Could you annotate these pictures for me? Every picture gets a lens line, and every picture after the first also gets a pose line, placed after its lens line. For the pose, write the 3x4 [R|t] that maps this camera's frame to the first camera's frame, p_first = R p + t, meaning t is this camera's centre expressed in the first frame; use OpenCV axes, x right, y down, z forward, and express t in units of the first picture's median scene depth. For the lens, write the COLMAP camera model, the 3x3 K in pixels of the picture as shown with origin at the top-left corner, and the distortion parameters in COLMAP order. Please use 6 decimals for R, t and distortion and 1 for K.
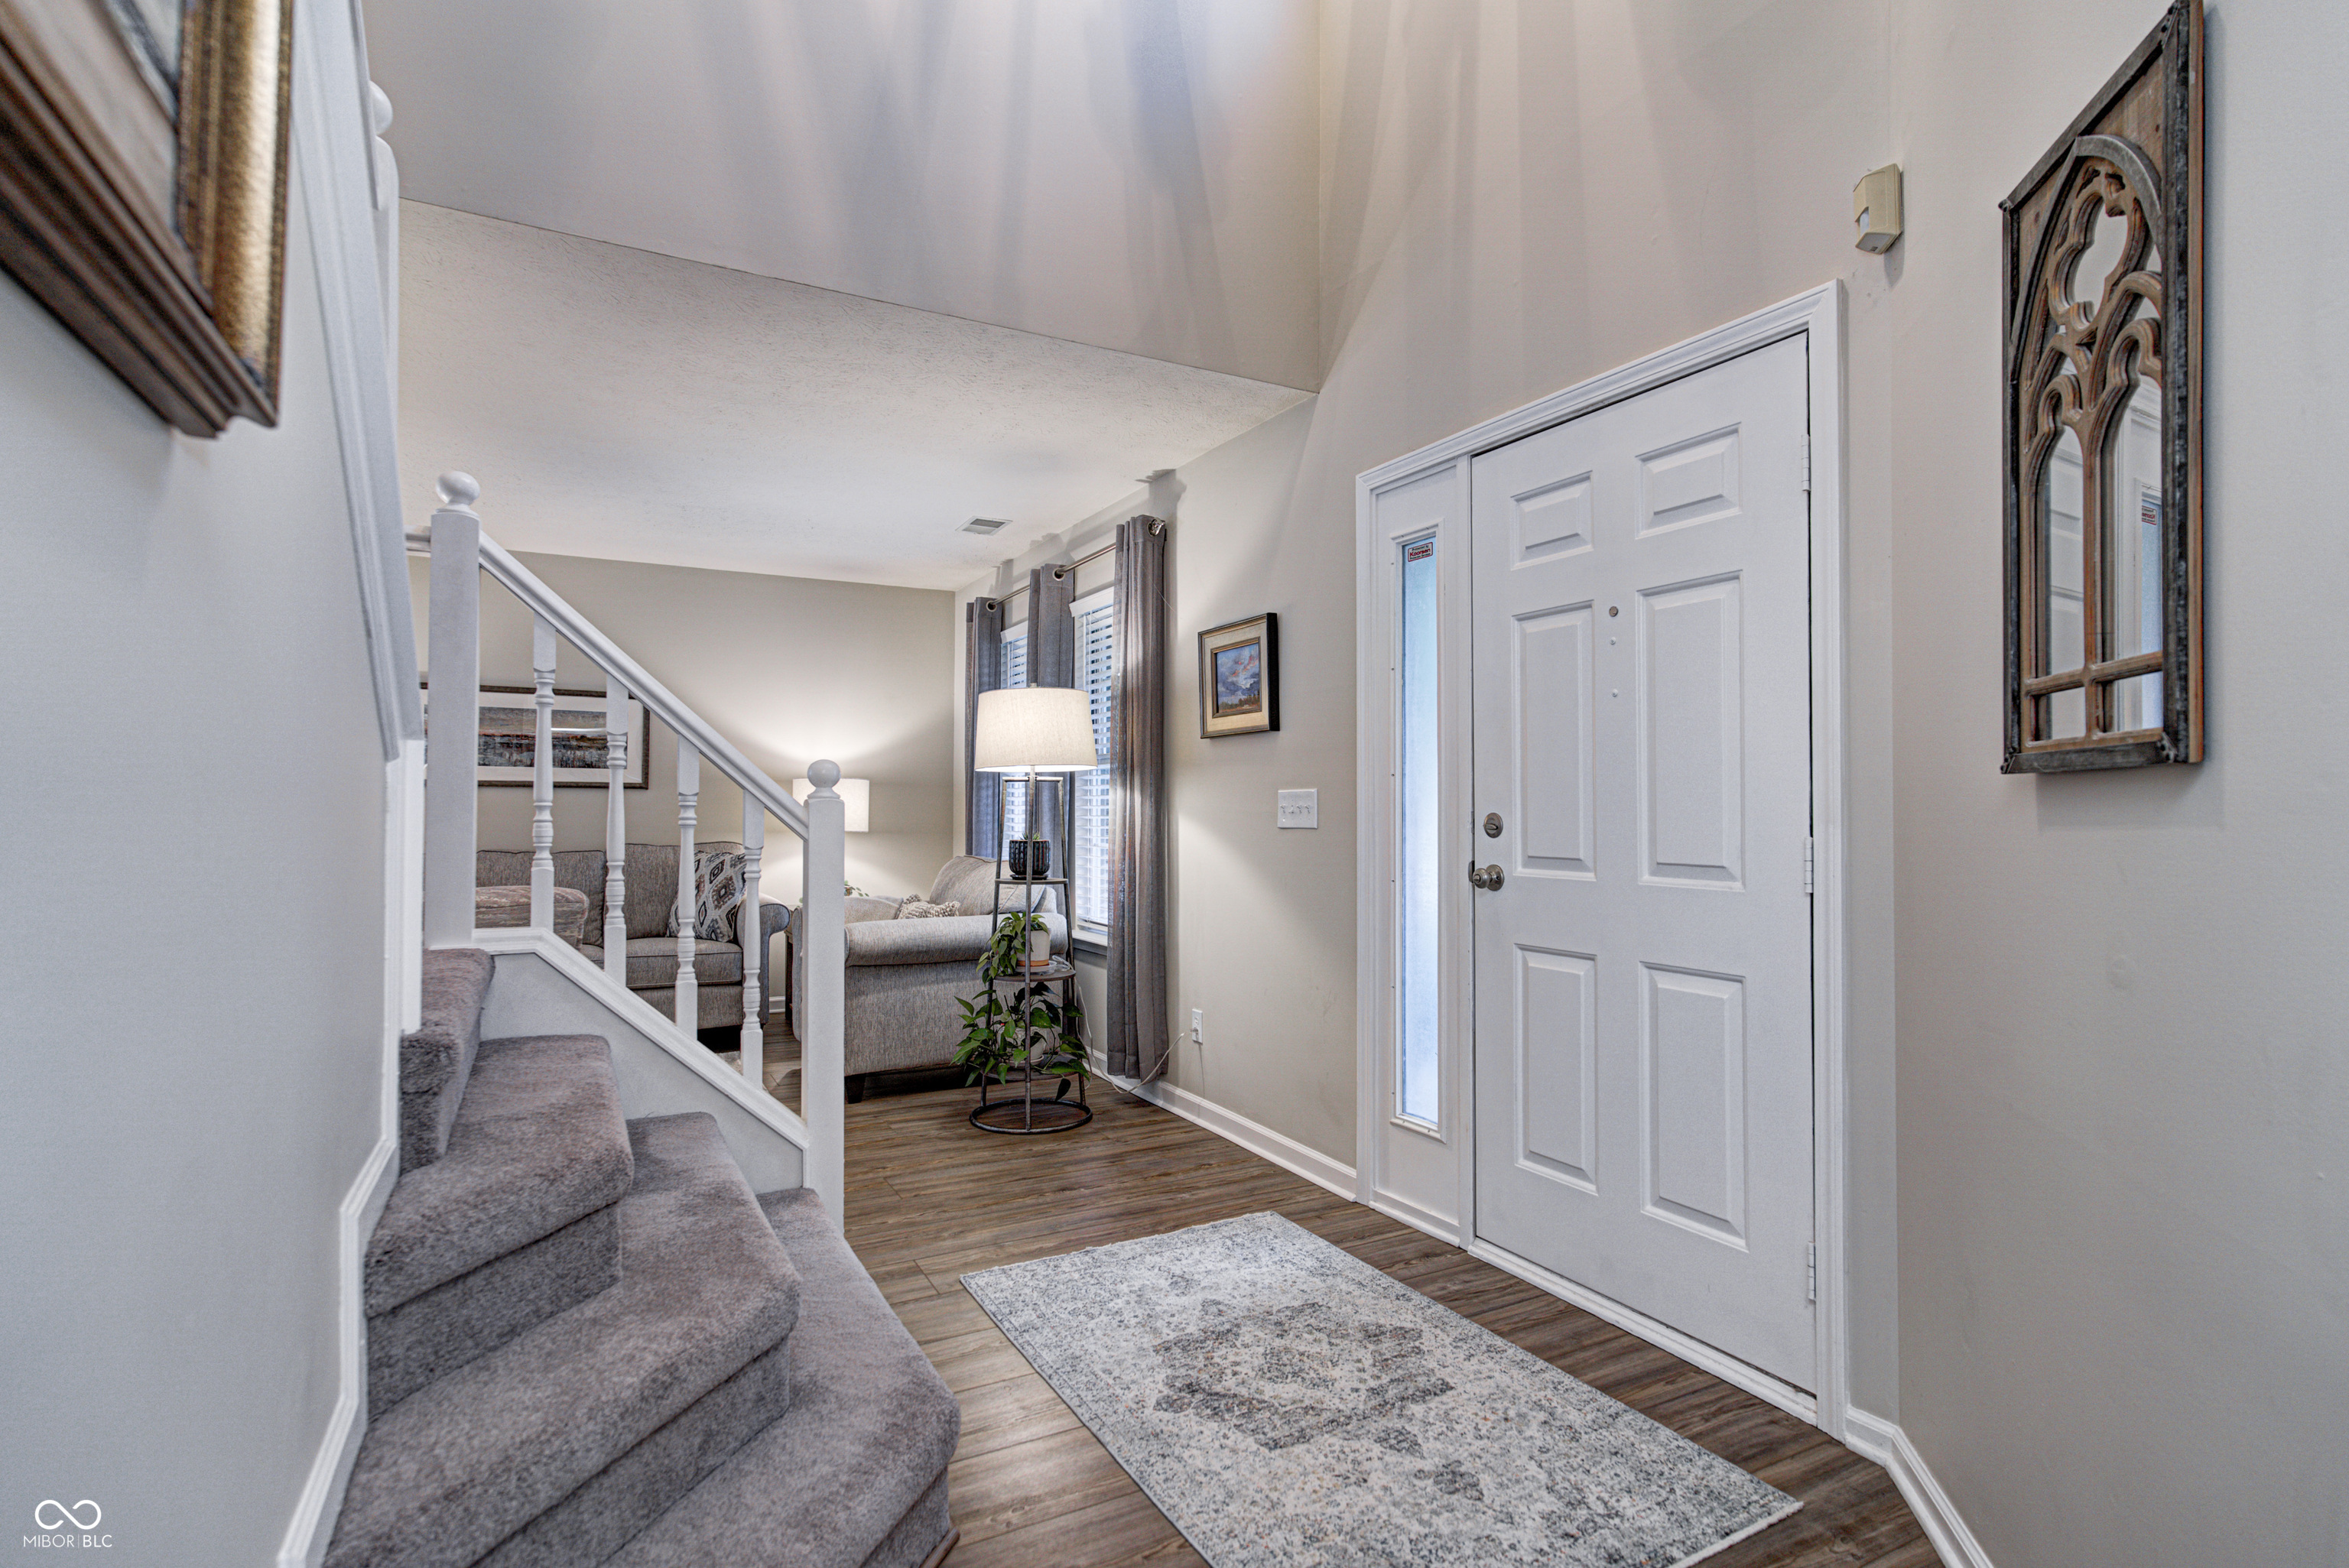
lens RADIAL K [[1112.9, 0, 1165.6], [0, 1112.9, 787.5], [0, 0, 1]] dist [0.005466, 0.001111]
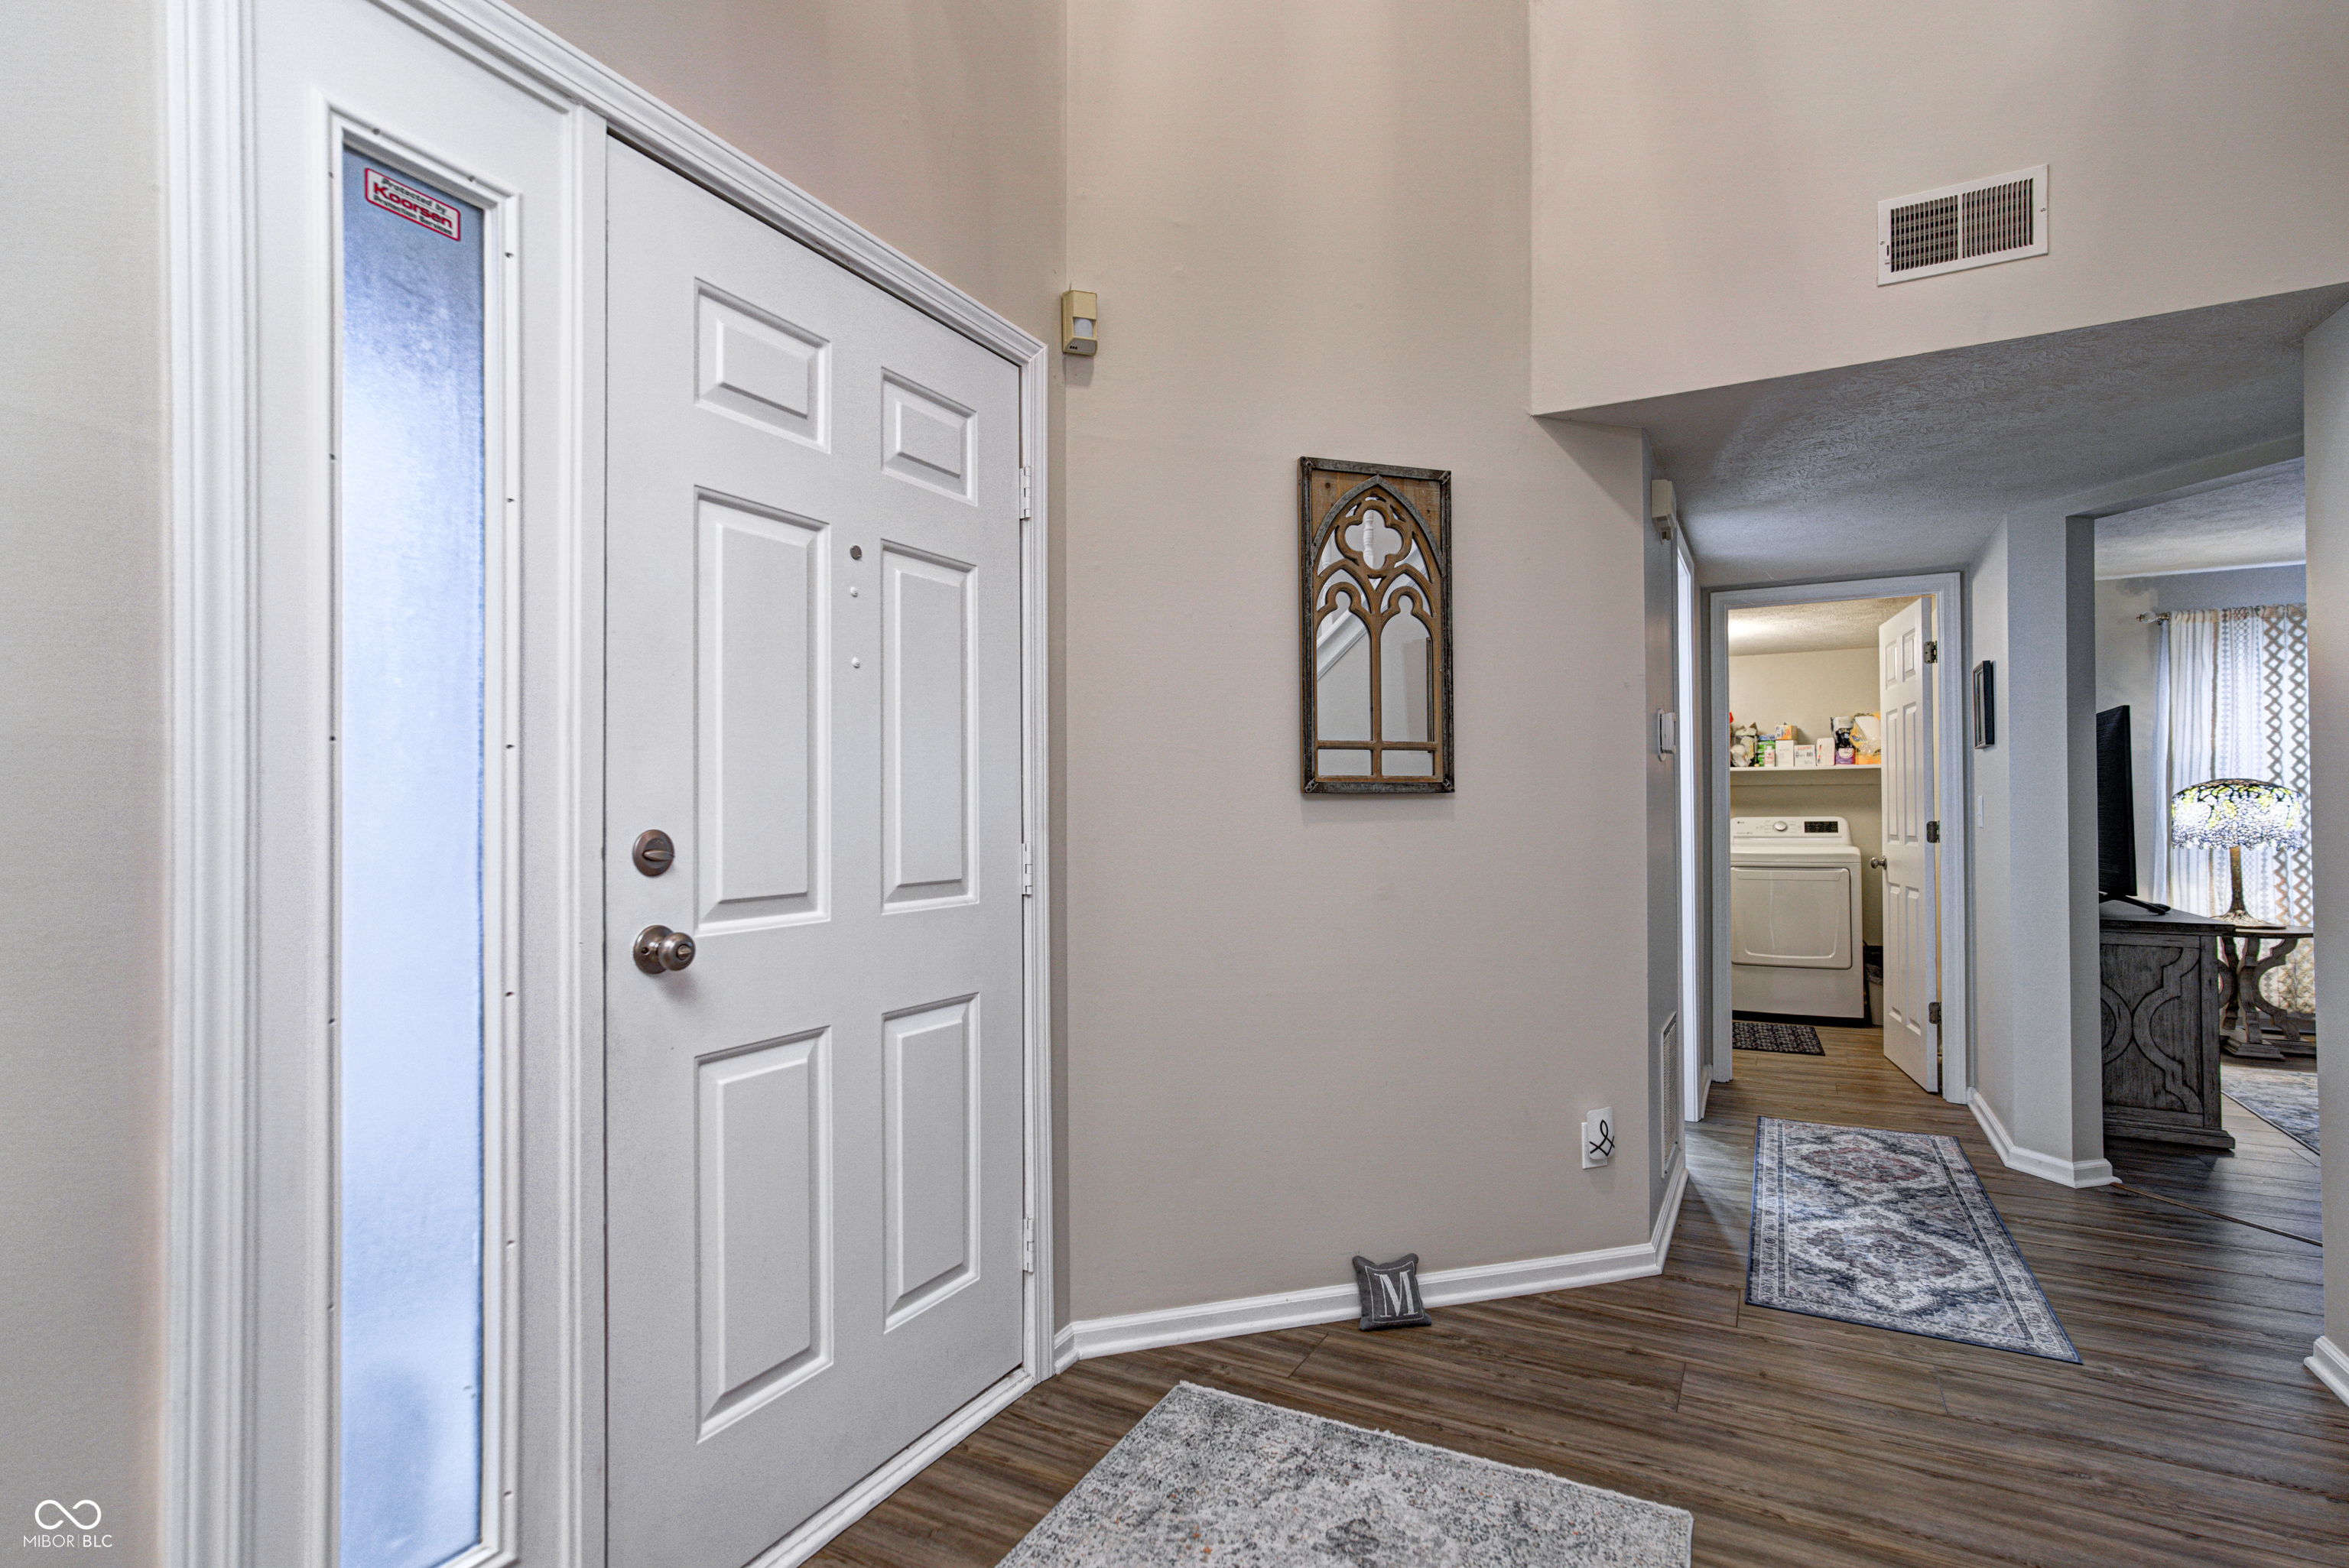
lens RADIAL K [[1112.9, 0, 1165.6], [0, 1112.9, 787.5], [0, 0, 1]] dist [0.005466, 0.001111]
pose [[-0.545087, 0.017743, 0.838191, -0.217179], [-0.006776, 0.999650, -0.025568, 0.010932], [-0.838352, -0.019616, -0.544776, 0.806929]]
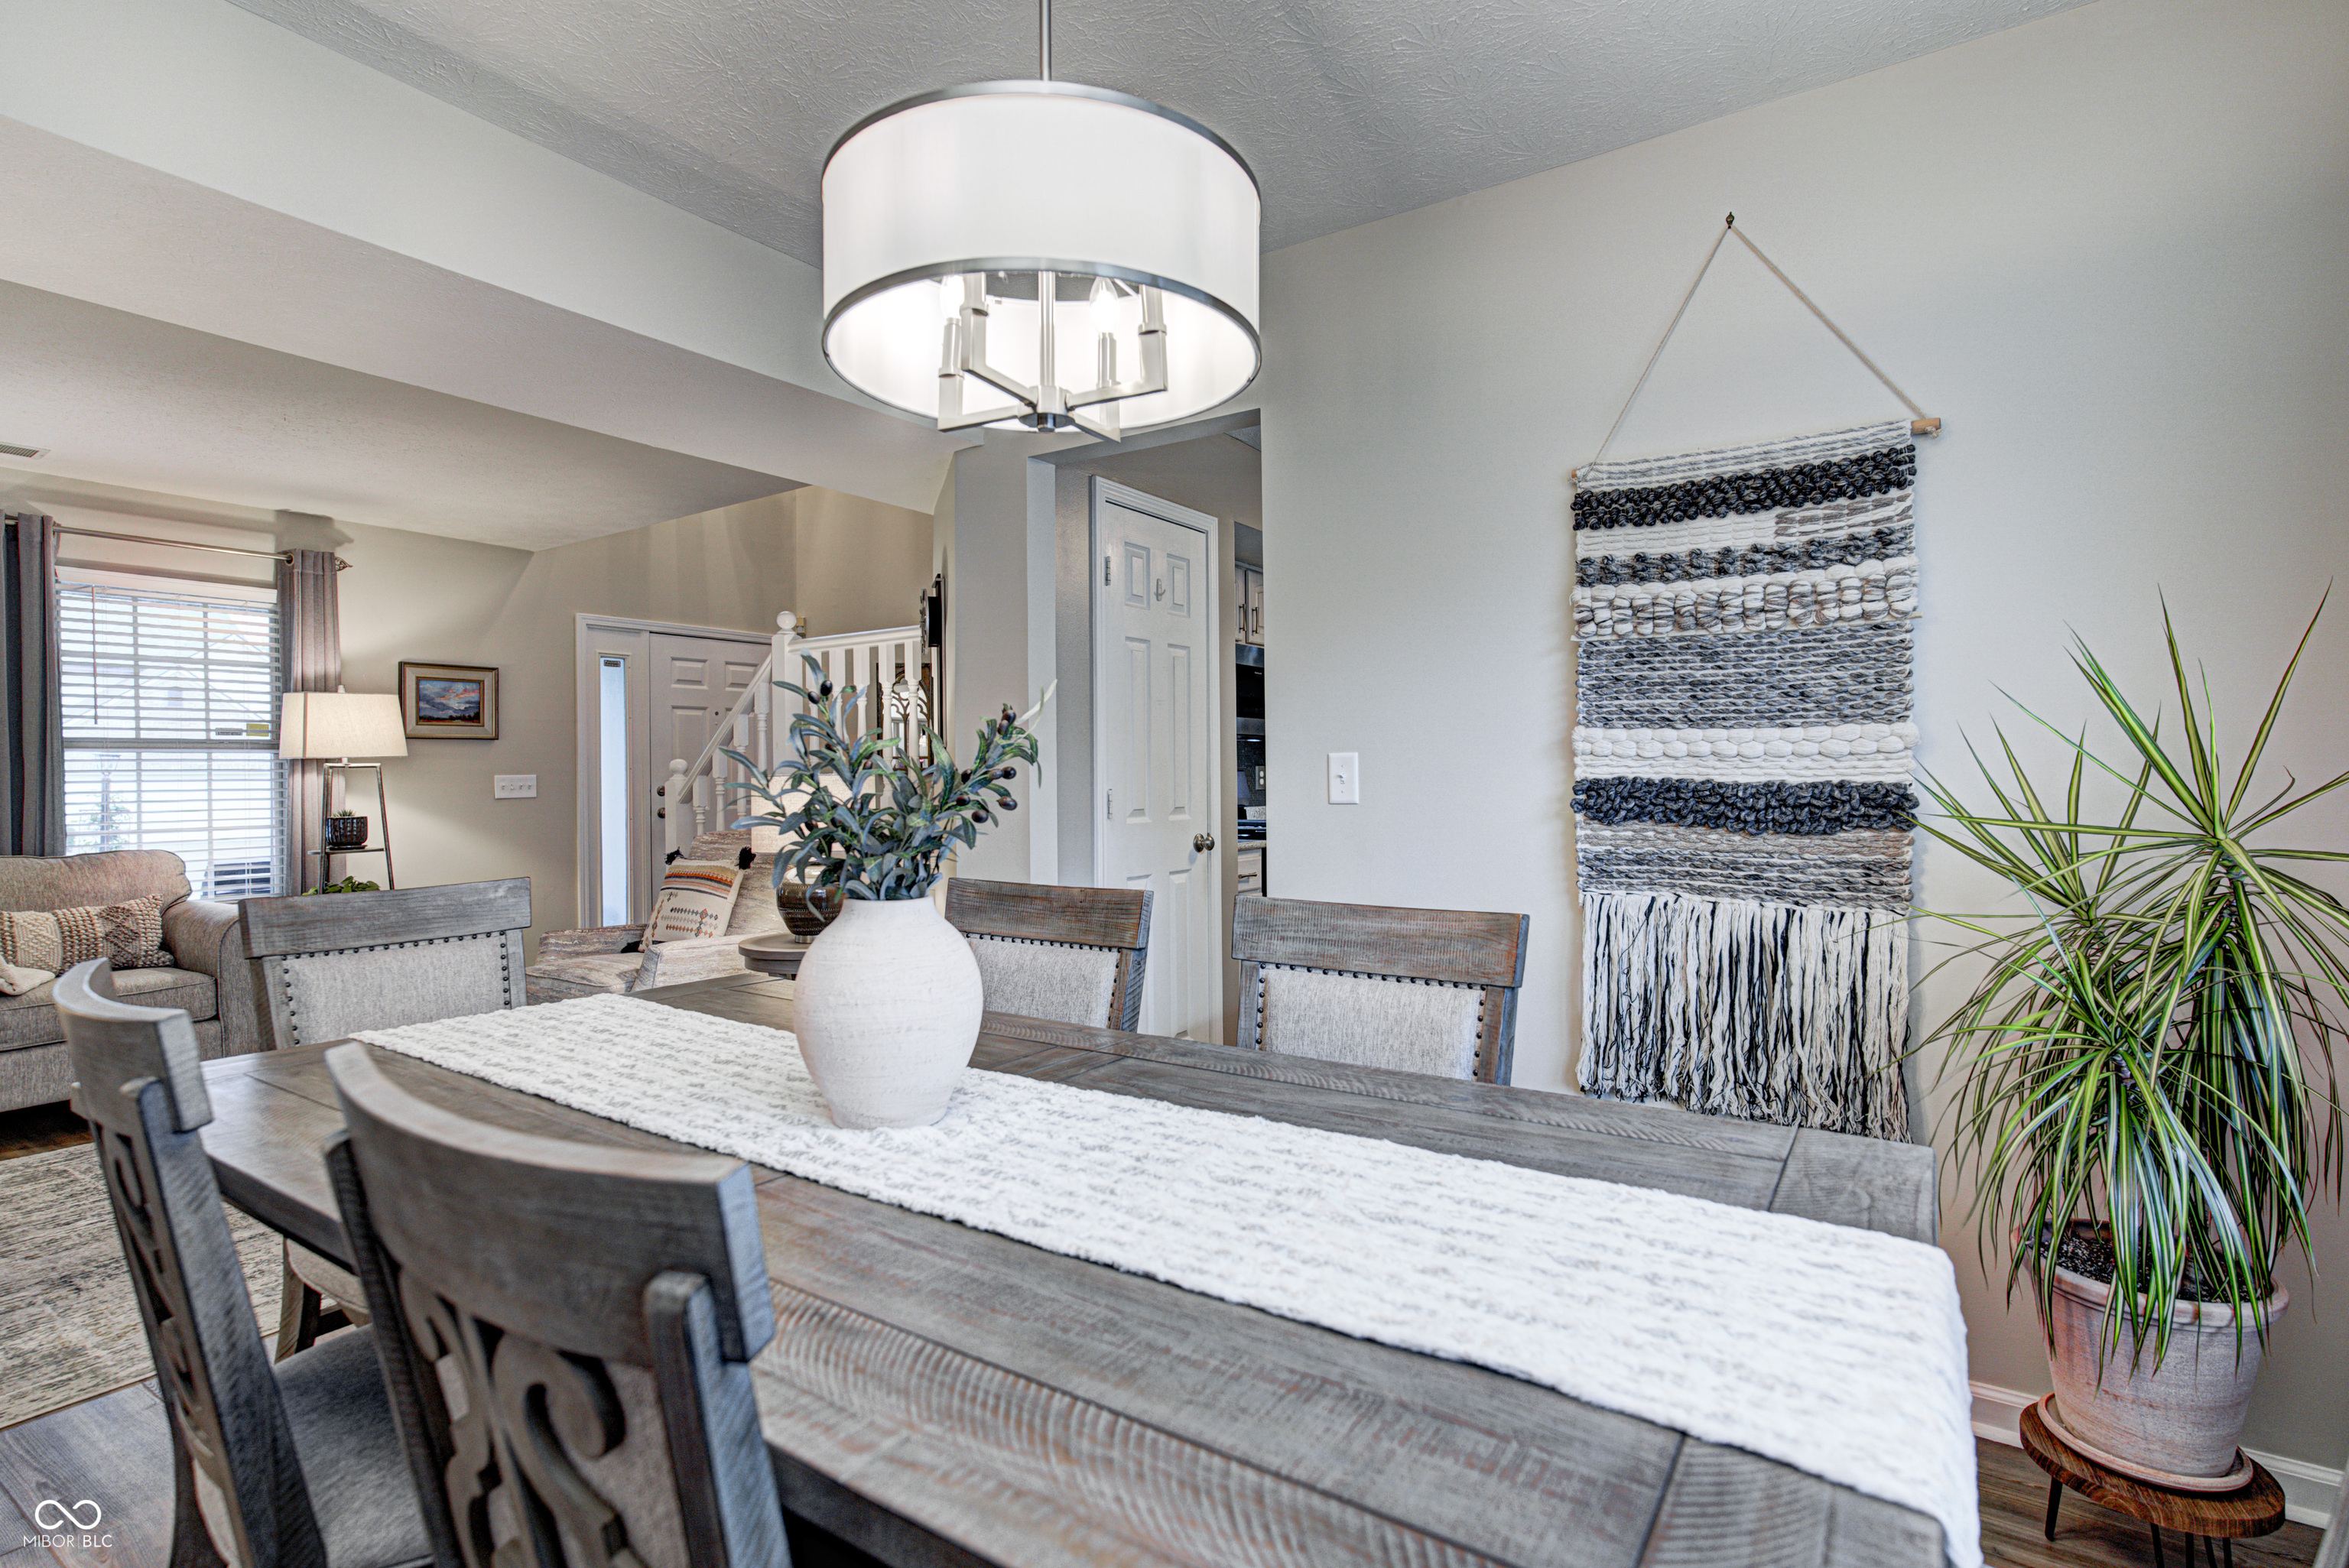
lens RADIAL K [[1112.9, 0, 1165.6], [0, 1112.9, 787.5], [0, 0, 1]] dist [0.005466, 0.001111]
pose [[-0.464158, -0.000368, 0.885753, -1.708828], [0.003432, 0.999992, 0.002213, 0.017847], [-0.885746, 0.004067, -0.464152, 0.843493]]
